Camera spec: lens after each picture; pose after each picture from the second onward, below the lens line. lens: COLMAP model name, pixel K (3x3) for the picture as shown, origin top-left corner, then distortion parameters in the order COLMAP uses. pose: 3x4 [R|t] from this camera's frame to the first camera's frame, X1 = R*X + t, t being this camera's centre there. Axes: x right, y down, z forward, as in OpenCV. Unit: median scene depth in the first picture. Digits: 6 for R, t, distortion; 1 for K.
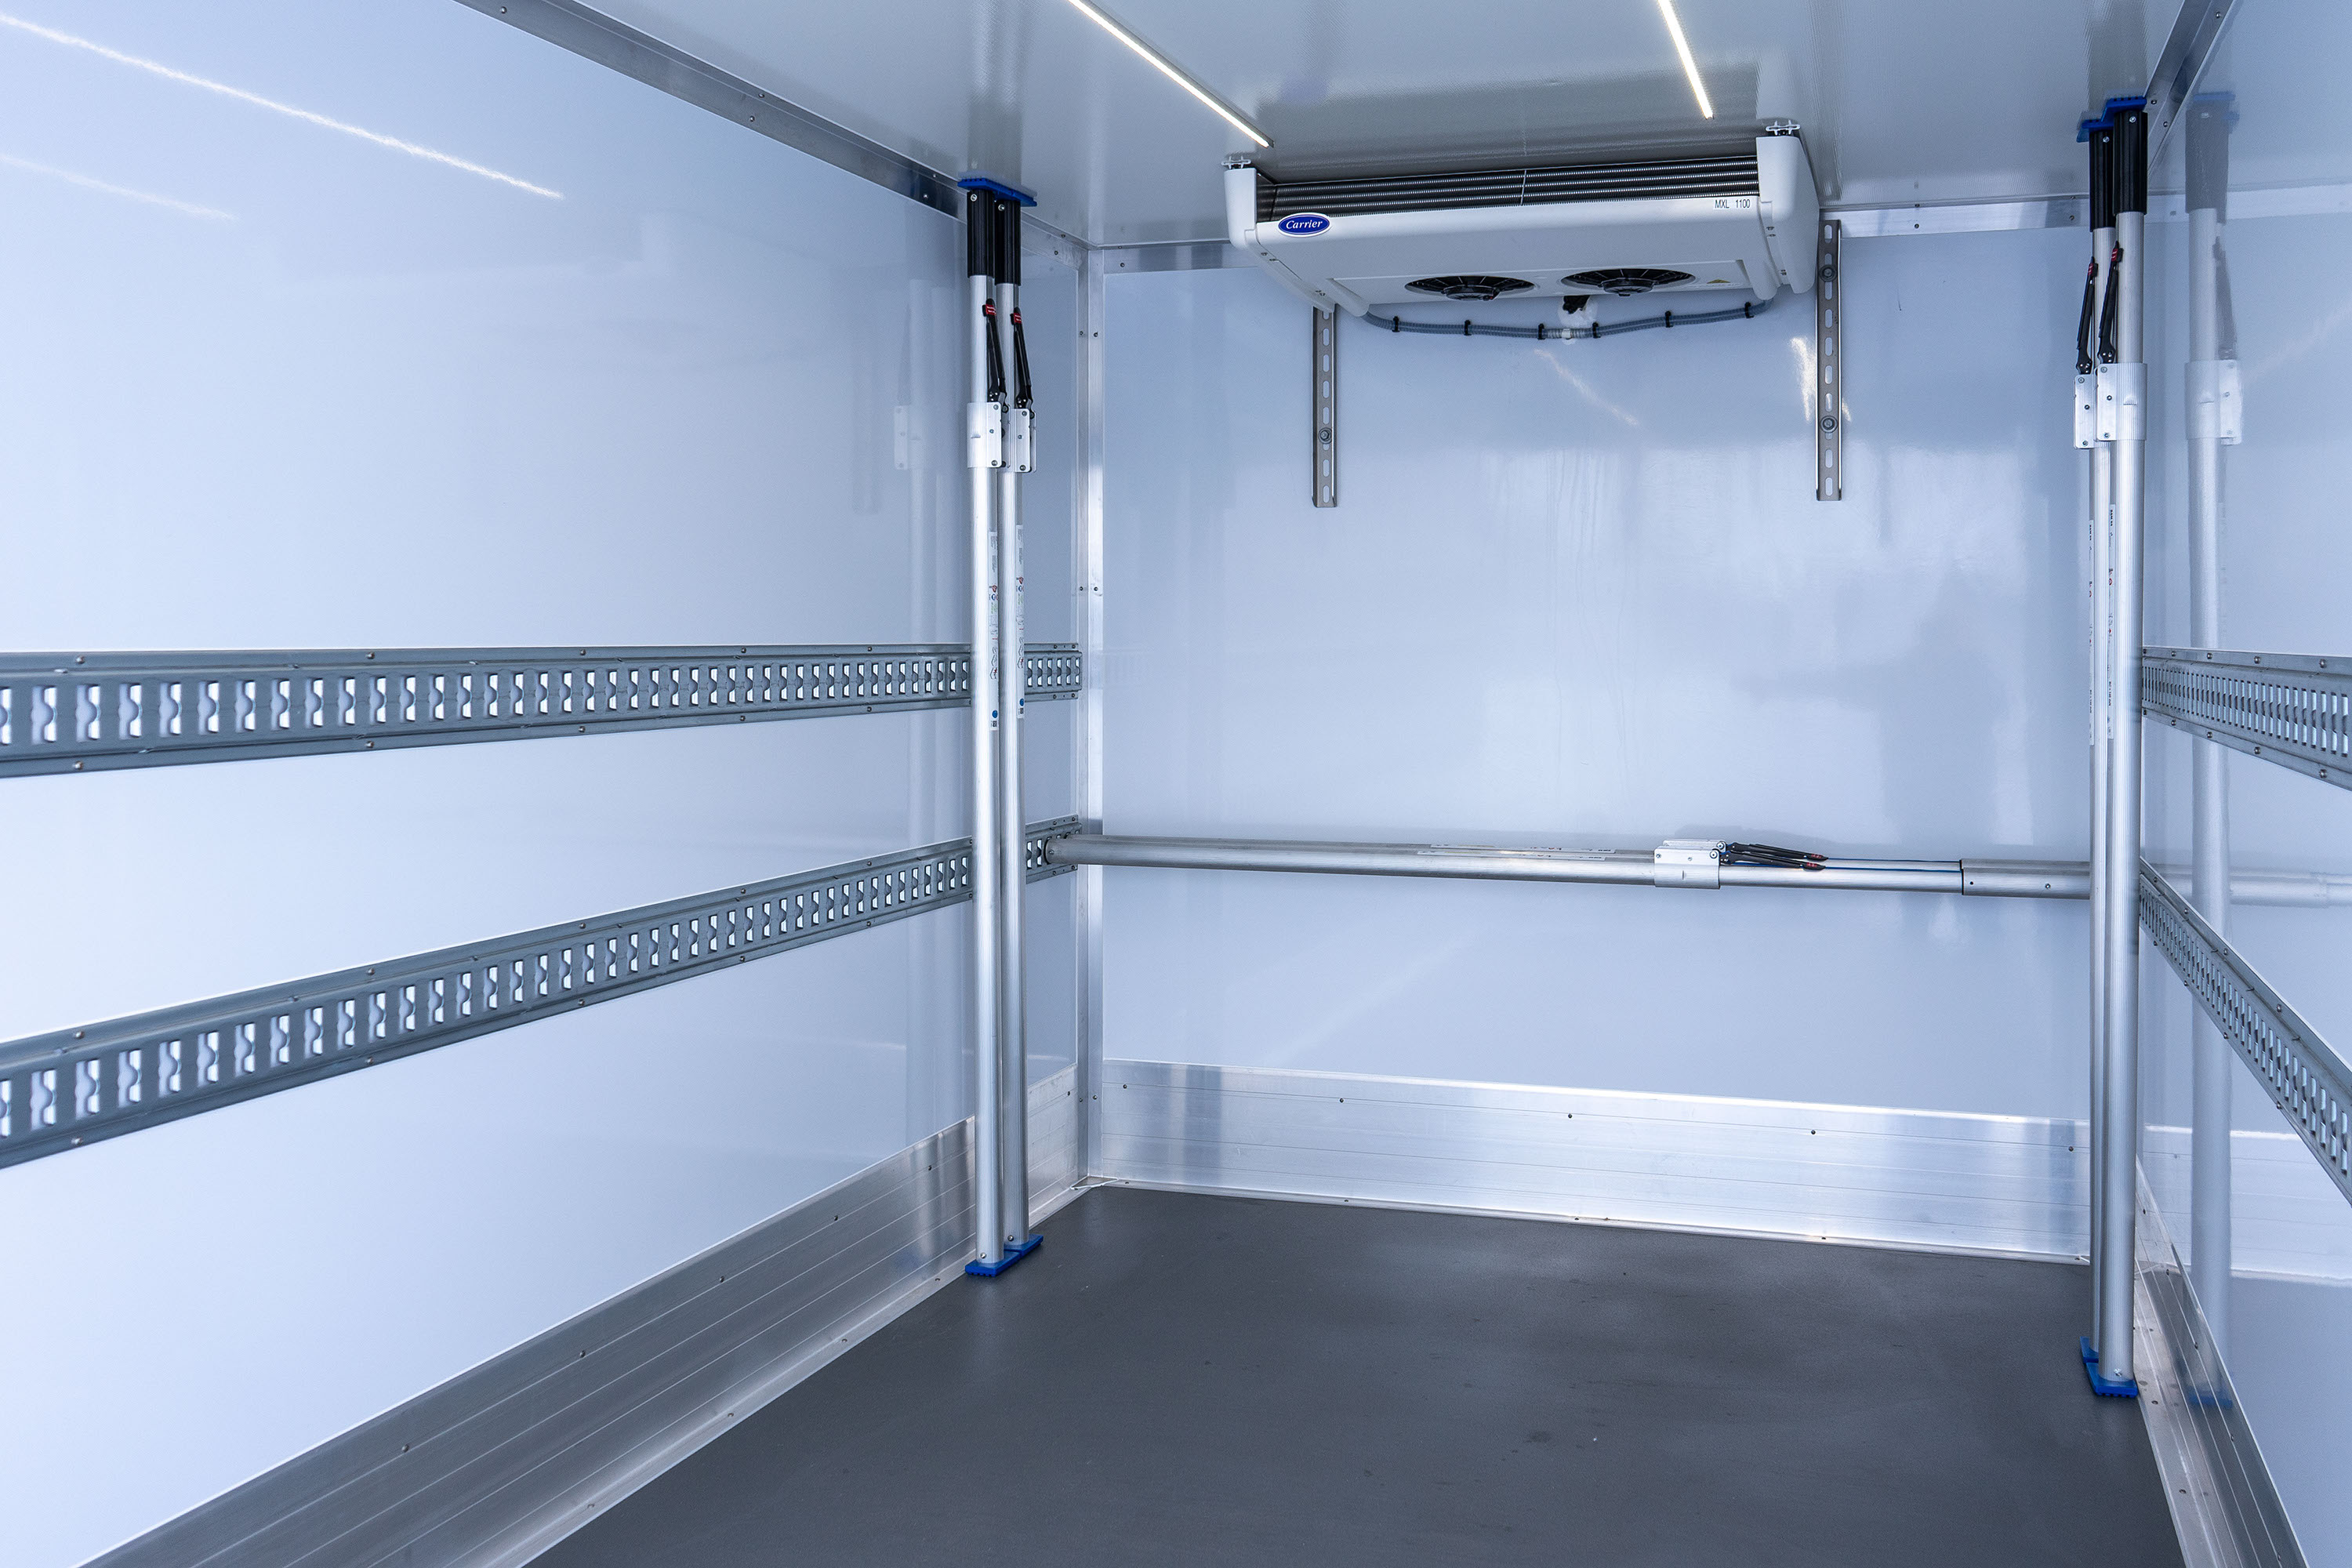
lens RADIAL K [[1852.3, 0, 1134.2], [0, 1852.3, 808.6], [0, 0, 1]] dist [-0.005005, 0.007811]
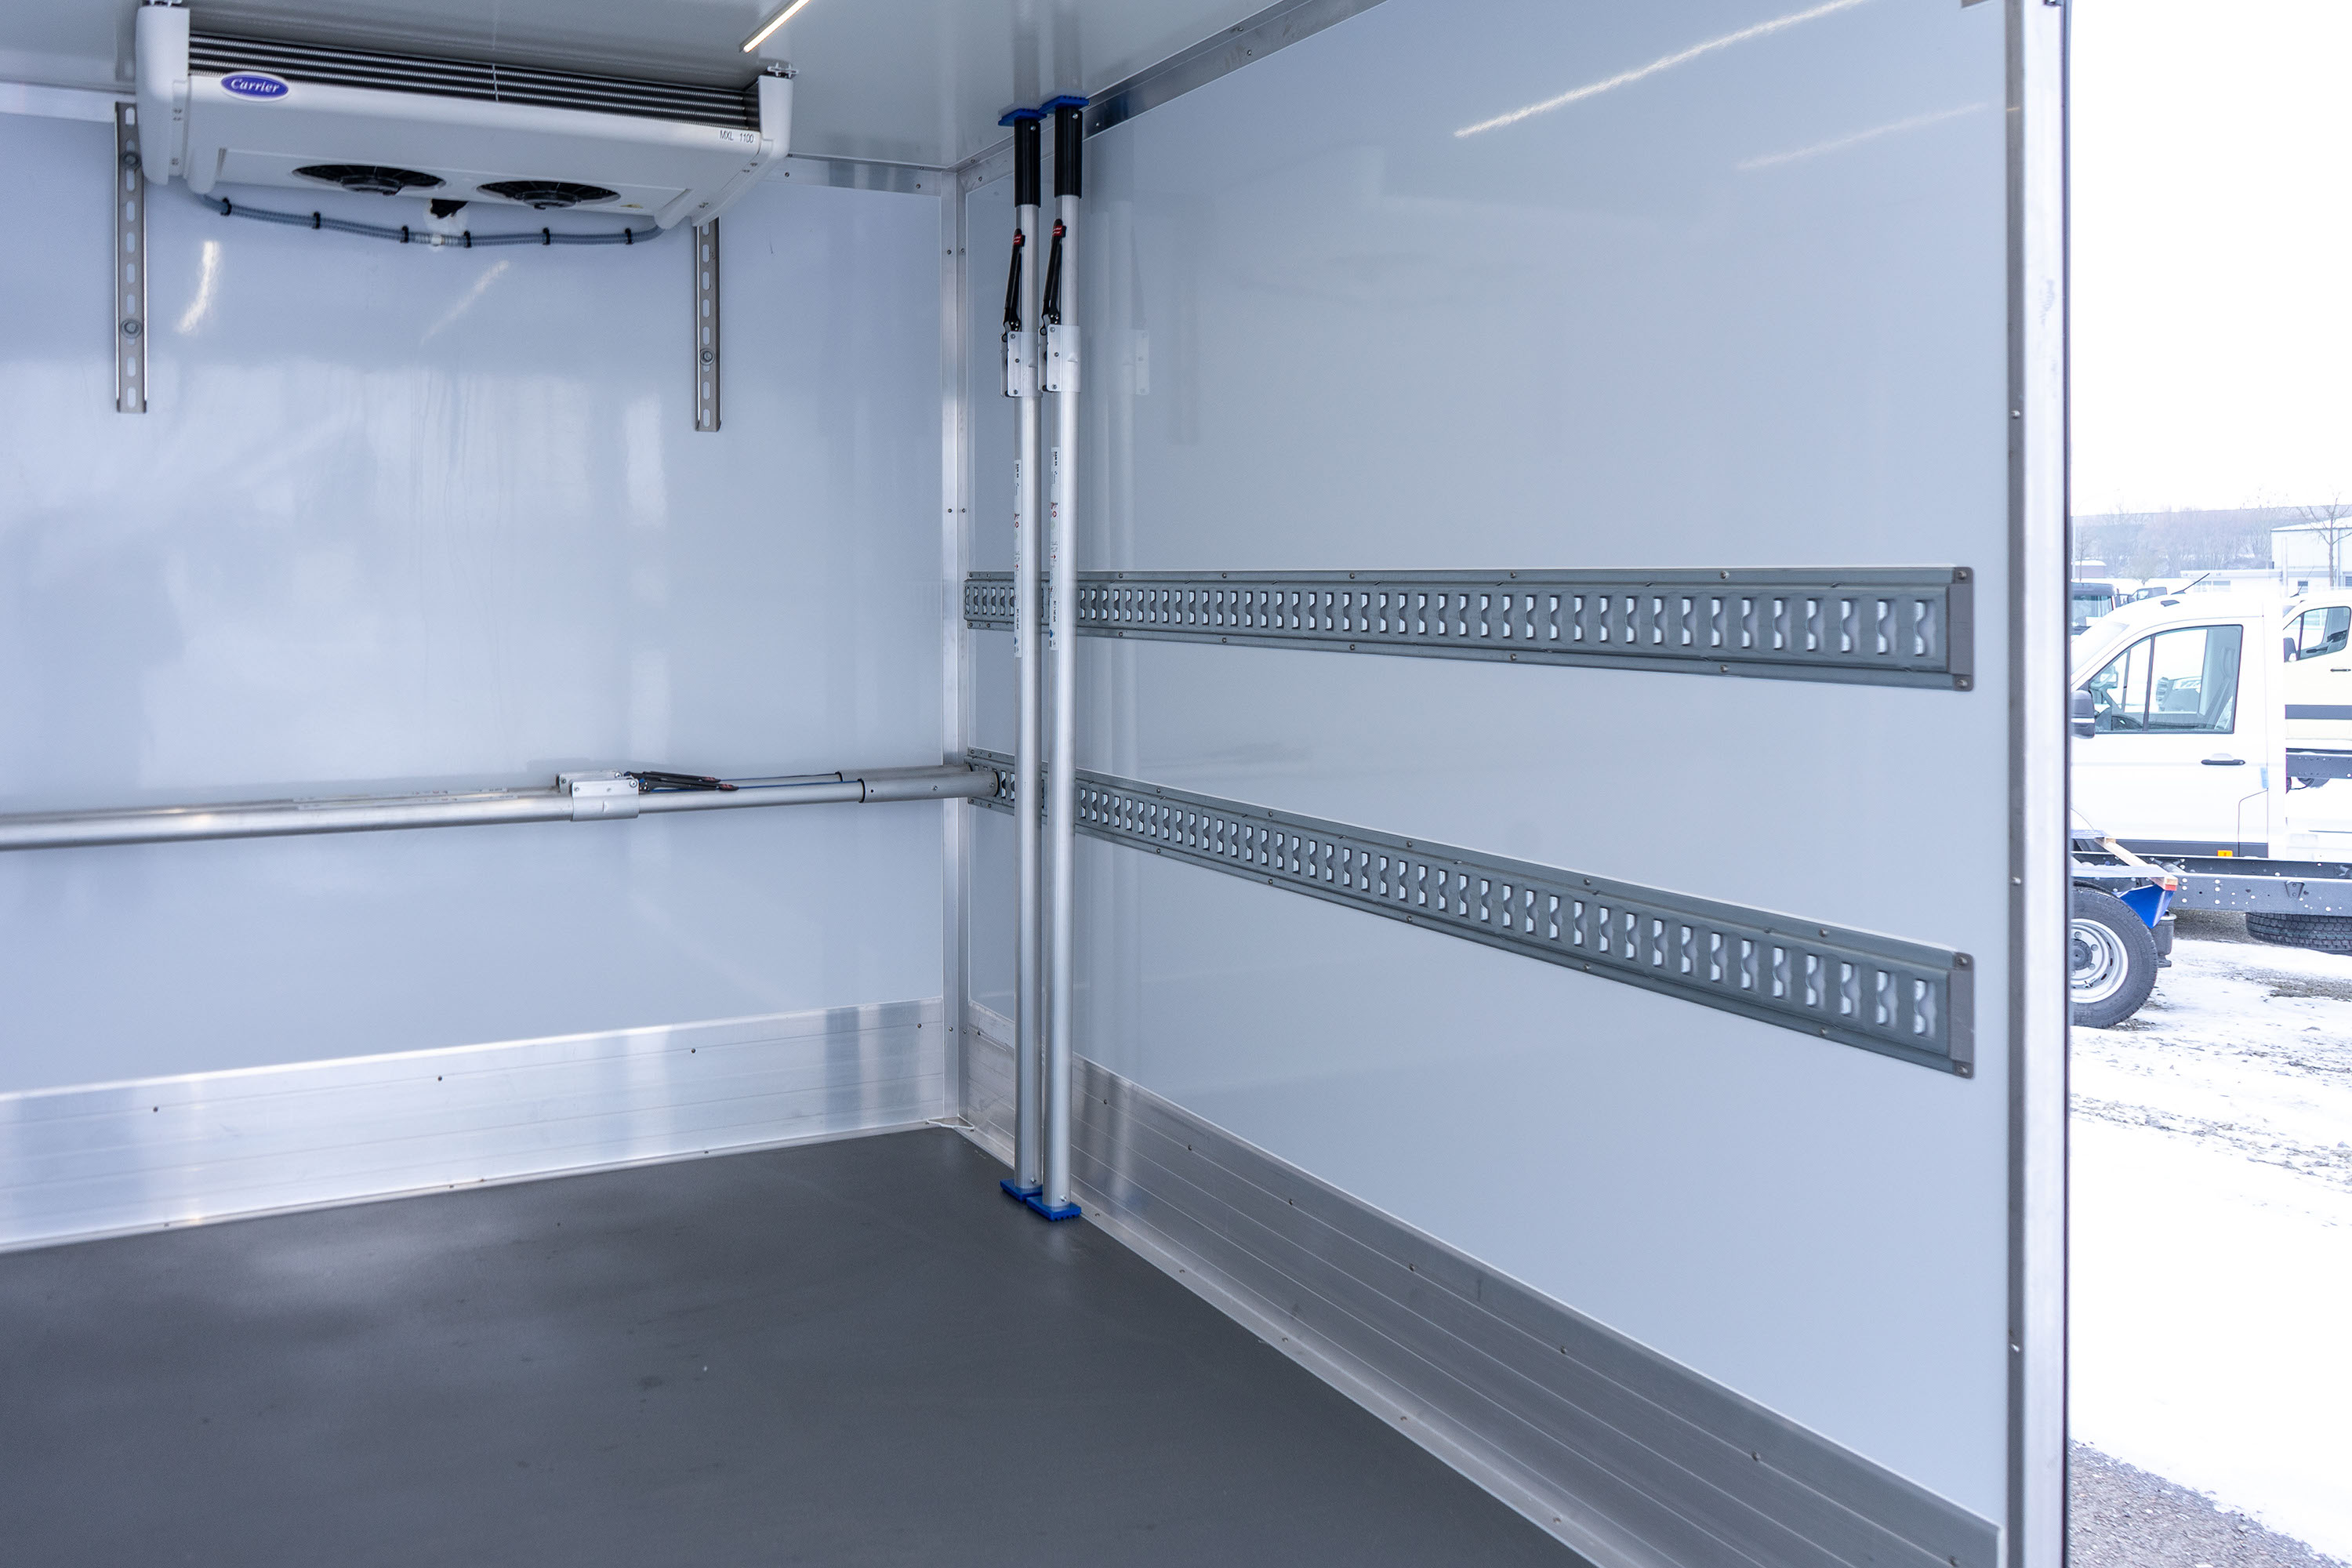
lens RADIAL K [[1885.3, 0, 1176.0], [0, 1885.3, 784.0], [0, 0, 1]] dist [-0.004257, 0.058453]
pose [[0.767620, -0.077502, 0.636202, -0.111374], [0.062969, 0.996979, 0.045475, -0.002965], [-0.637804, 0.005154, 0.770181, 0.031407]]
